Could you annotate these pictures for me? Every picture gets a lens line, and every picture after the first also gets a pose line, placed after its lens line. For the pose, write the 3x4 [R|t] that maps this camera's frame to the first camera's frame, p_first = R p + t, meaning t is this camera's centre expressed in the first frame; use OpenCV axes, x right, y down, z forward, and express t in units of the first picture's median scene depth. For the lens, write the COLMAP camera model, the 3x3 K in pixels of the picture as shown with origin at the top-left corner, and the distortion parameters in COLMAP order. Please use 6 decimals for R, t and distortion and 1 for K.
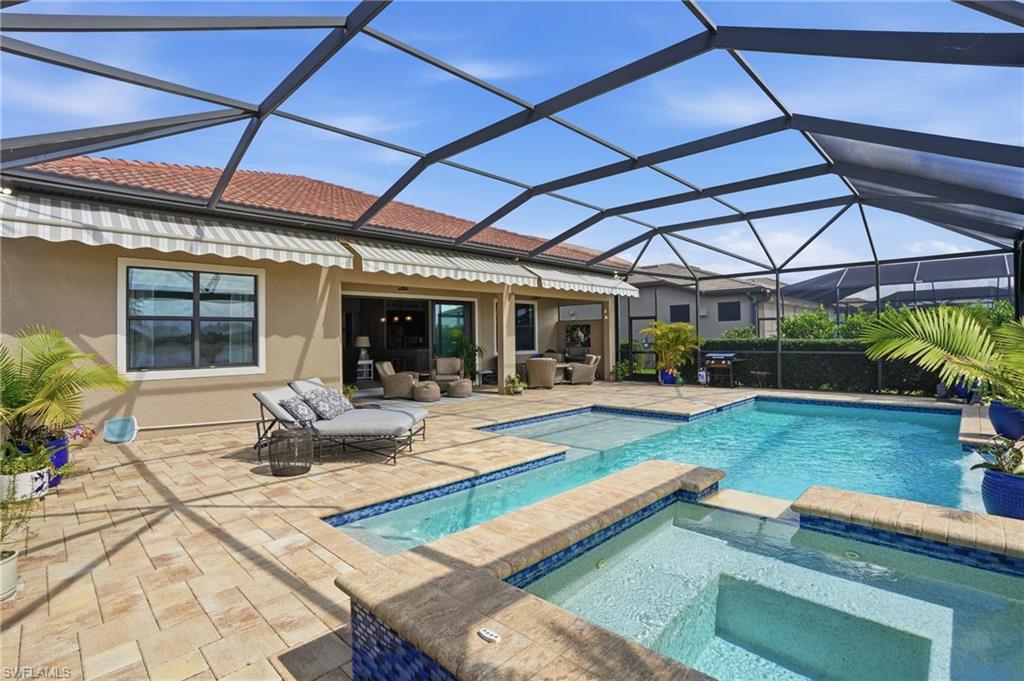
lens RADIAL K [[478.5, 0, 504.1], [0, 478.5, 333.3], [0, 0, 1]] dist [-0.052636, 0.014682]
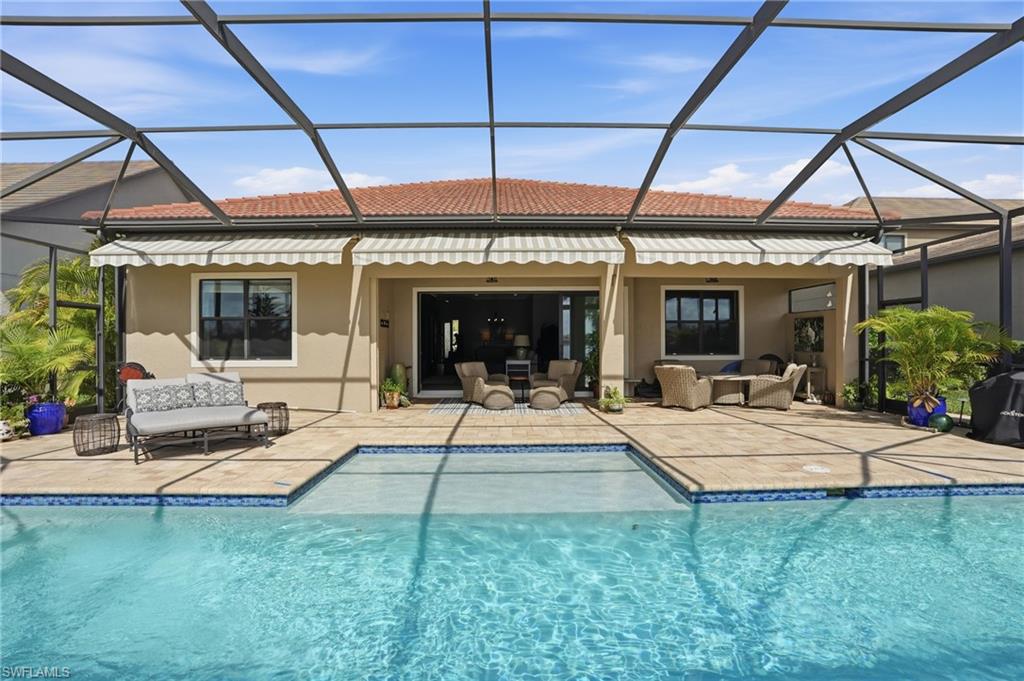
lens RADIAL K [[478.5, 0, 524.8], [0, 478.5, 341.9], [0, 0, 1]] dist [-0.052636, 0.014682]
pose [[0.733581, 0.013416, -0.679469, 0.345381], [0.000520, 0.999794, 0.020302, 0.003062], [0.679601, -0.015246, 0.733423, 0.296115]]
